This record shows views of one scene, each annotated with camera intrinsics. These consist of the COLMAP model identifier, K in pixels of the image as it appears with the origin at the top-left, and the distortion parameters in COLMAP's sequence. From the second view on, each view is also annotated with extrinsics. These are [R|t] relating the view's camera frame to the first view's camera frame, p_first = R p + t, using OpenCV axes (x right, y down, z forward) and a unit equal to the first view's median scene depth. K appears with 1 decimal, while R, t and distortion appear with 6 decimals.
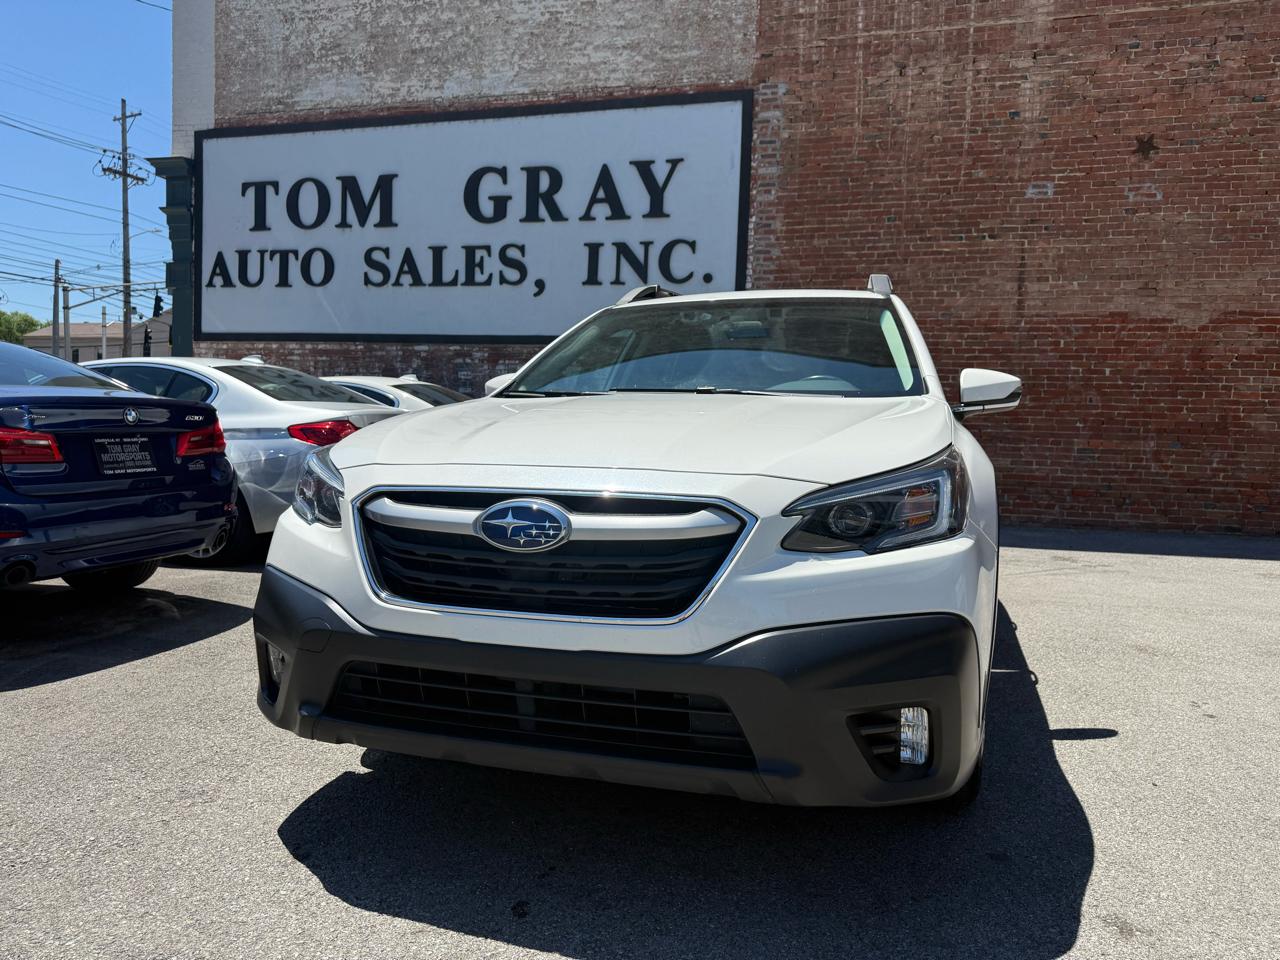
lens RADIAL K [[899.2, 0, 640.0], [0, 899.2, 482.1], [0, 0, 1]] dist [0.001510, -0.009474]
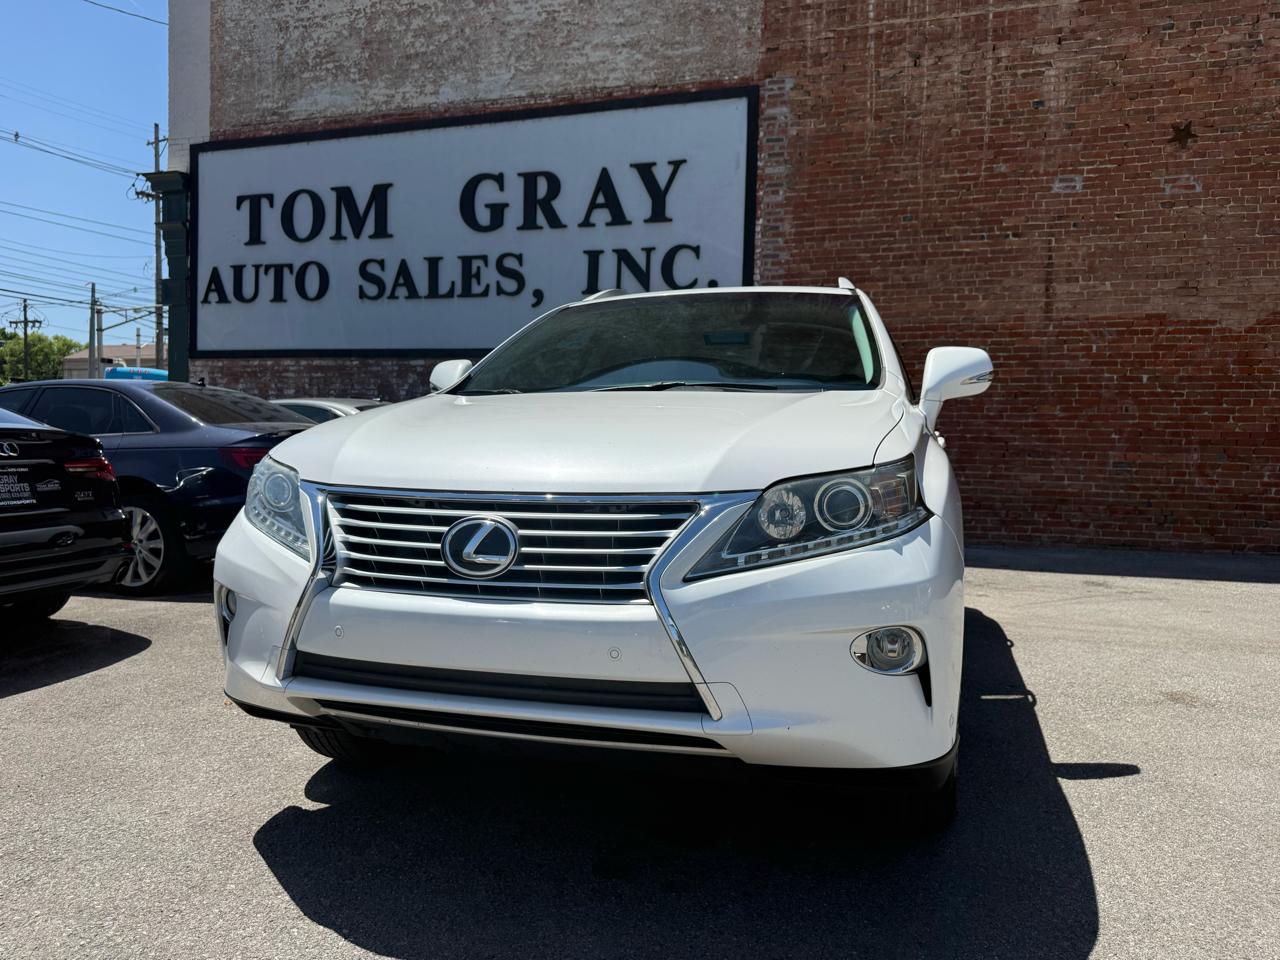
lens RADIAL K [[899.2, 0, 642.0], [0, 899.2, 481.5], [0, 0, 1]] dist [0.001510, -0.009474]
pose [[0.999338, -0.007787, -0.035524, 0.034321], [0.007179, 0.999826, -0.017221, -0.004771], [0.035652, 0.016954, 0.999220, 0.058481]]
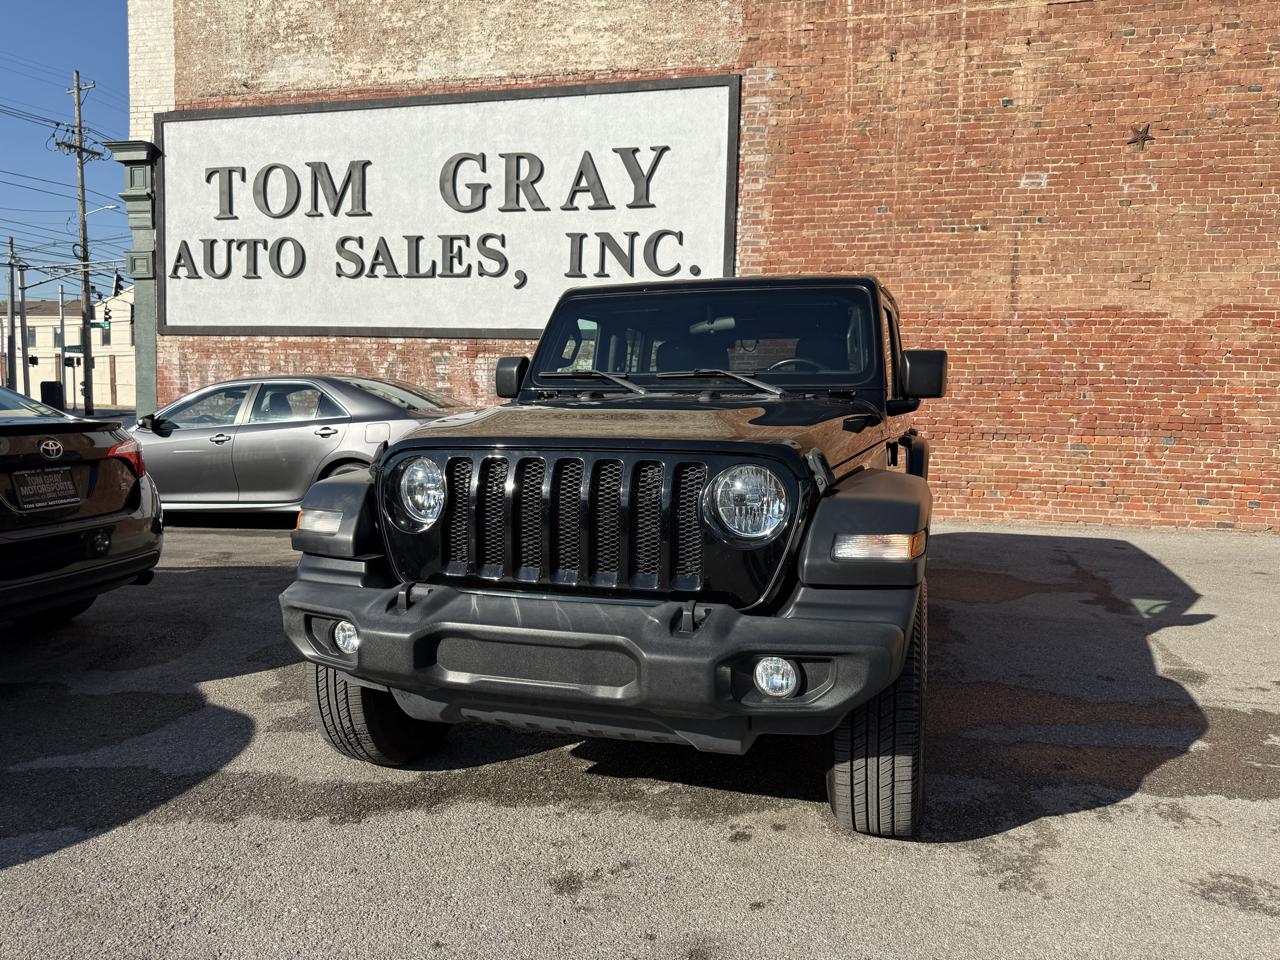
lens RADIAL K [[899.2, 0, 642.0], [0, 899.2, 477.5], [0, 0, 1]] dist [0.001510, -0.009474]
pose [[0.999431, -0.010039, 0.032207, -0.015263], [0.009301, 0.999693, 0.022971, -0.026376], [-0.032427, -0.022658, 0.999217, 0.026200]]
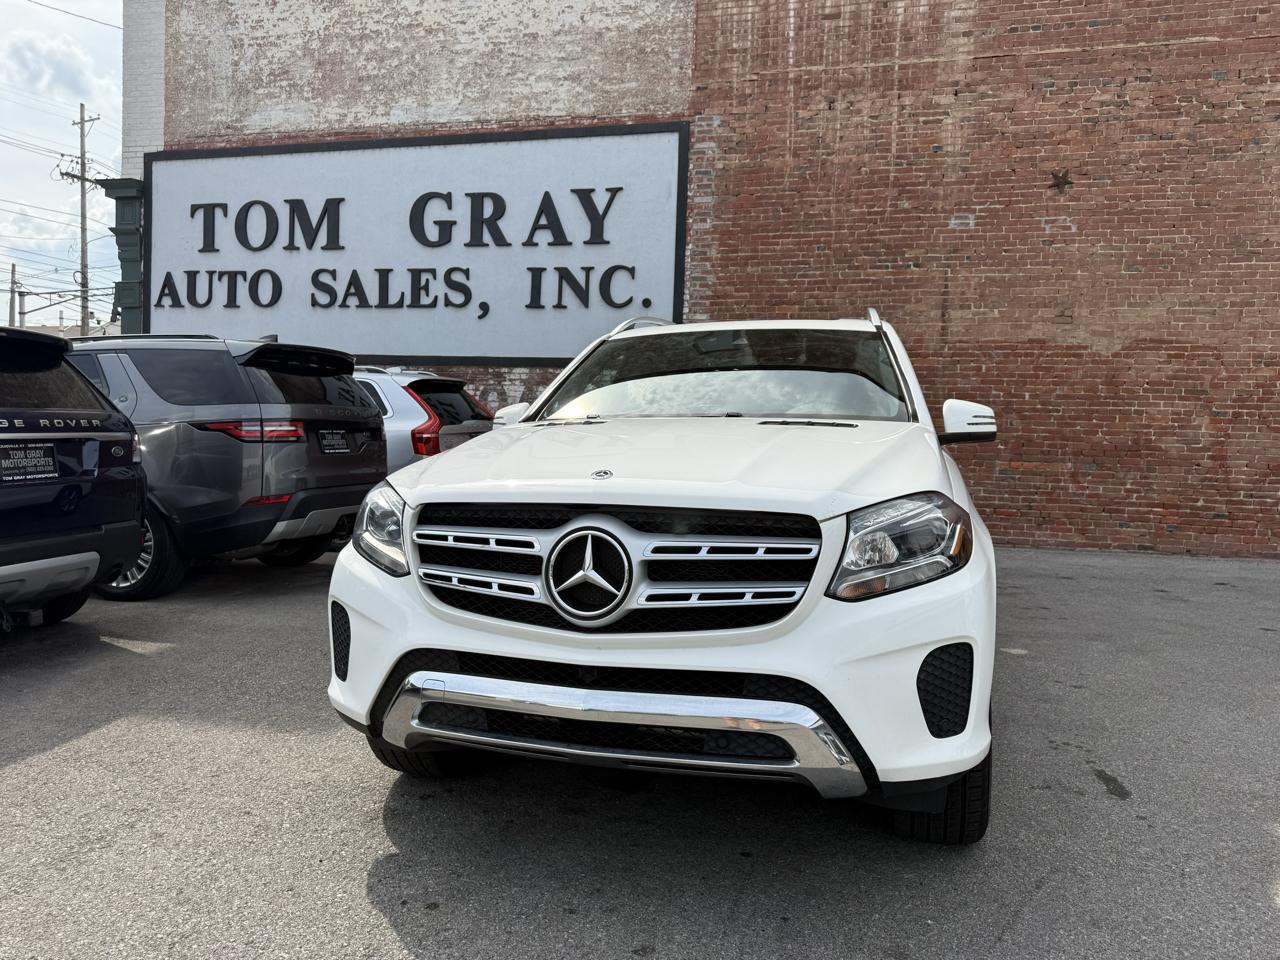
lens RADIAL K [[899.2, 0, 629.4], [0, 899.2, 474.4], [0, 0, 1]] dist [0.001510, -0.009474]
pose [[0.999717, -0.002197, 0.023708, 0.032728], [0.002438, 0.999945, -0.010154, -0.021098], [-0.023684, 0.010209, 0.999667, -0.027081]]
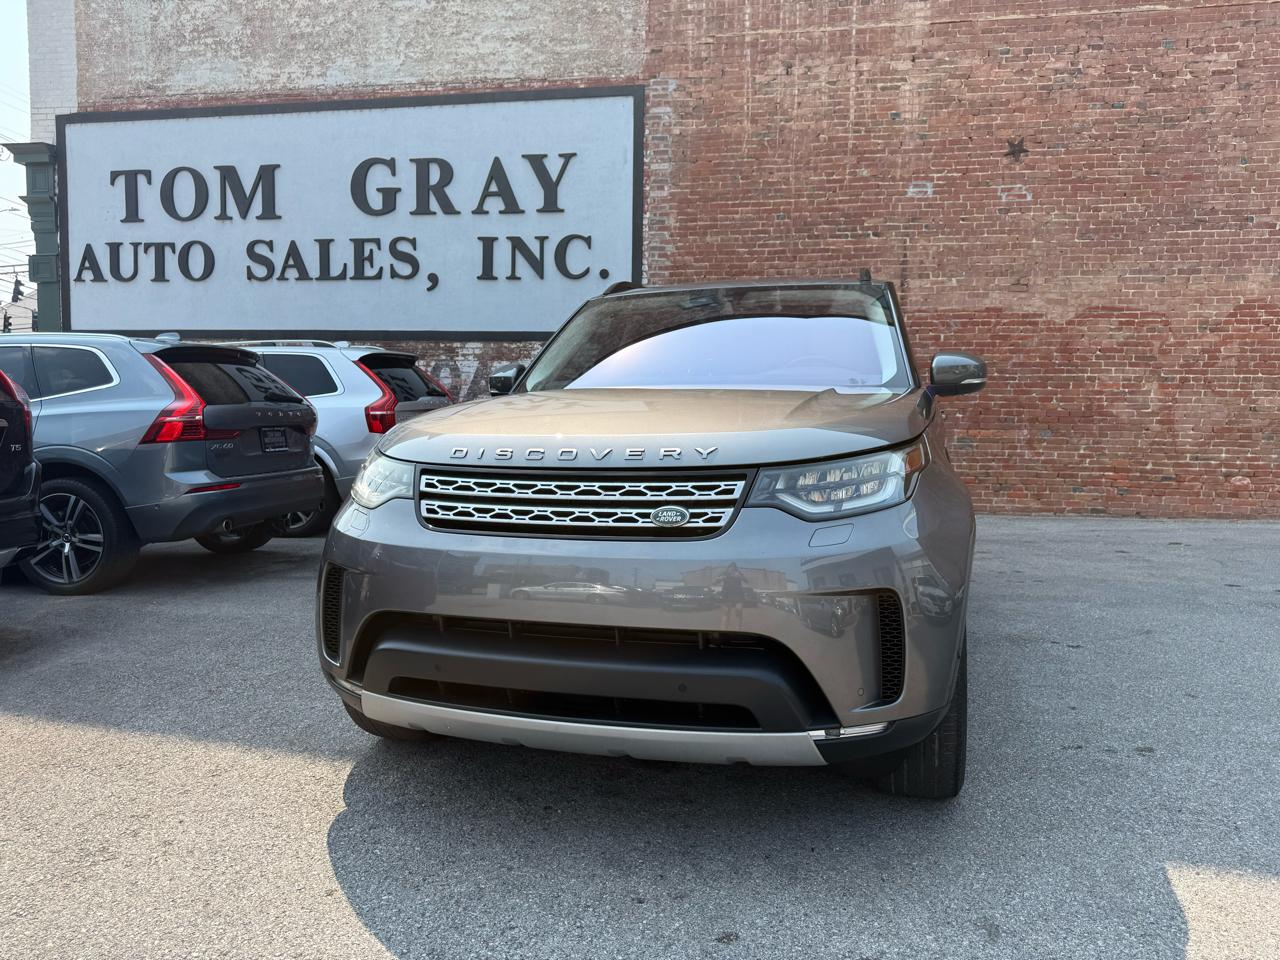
lens RADIAL K [[899.2, 0, 633.6], [0, 899.2, 485.8], [0, 0, 1]] dist [0.001510, -0.009474]
pose [[0.994446, -0.025798, 0.102036, 0.000535], [0.023174, 0.999372, 0.026811, -0.017247], [-0.102664, -0.024297, 0.994419, -0.007853]]
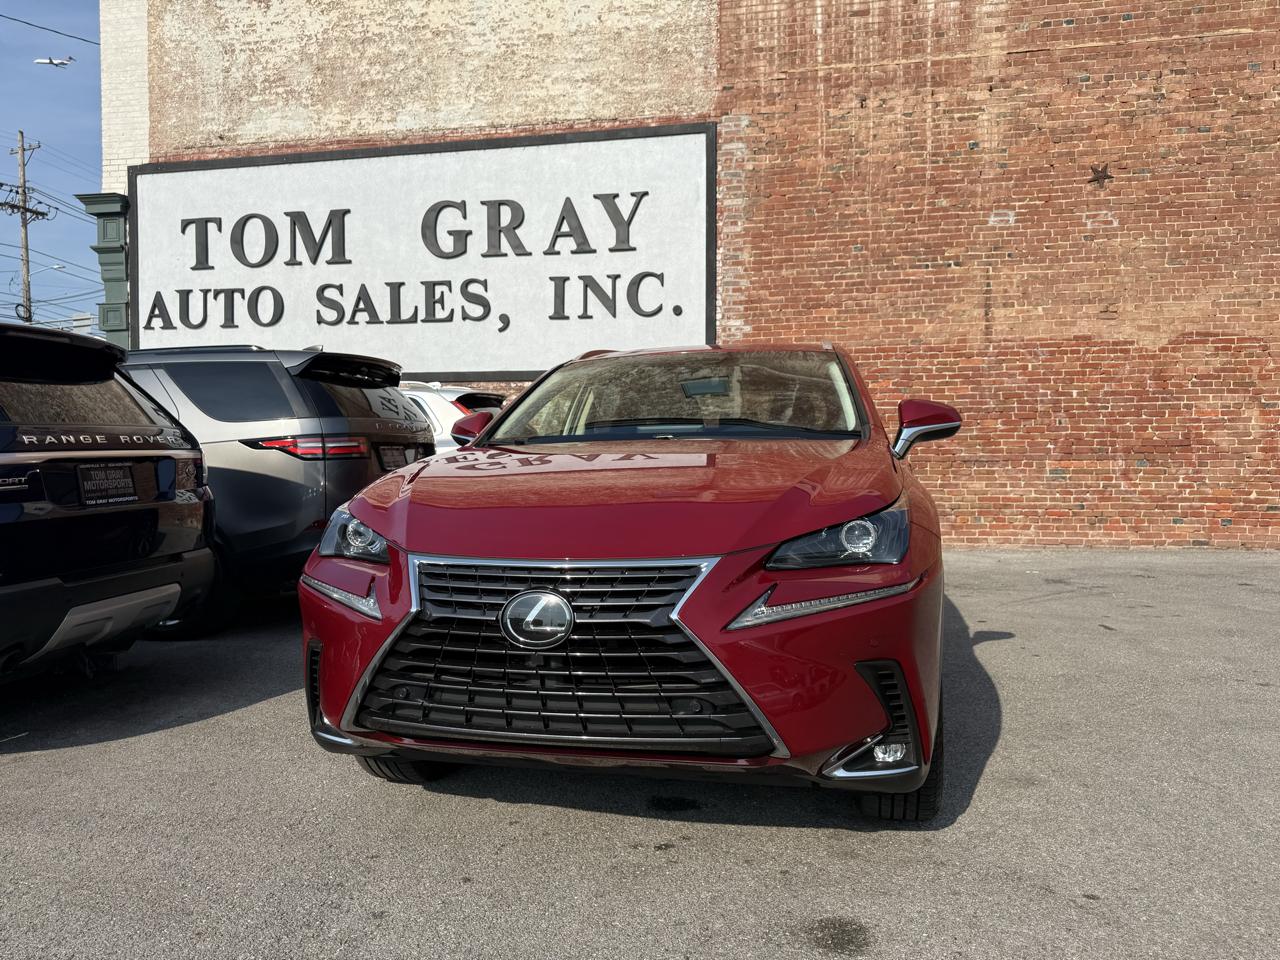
lens RADIAL K [[899.2, 0, 637.3], [0, 899.2, 483.2], [0, 0, 1]] dist [0.001510, -0.009474]
pose [[0.996036, -0.035984, 0.081346, -0.058484], [0.038132, 0.998960, -0.025005, -0.013370], [-0.080362, 0.028008, 0.996372, 0.021376]]
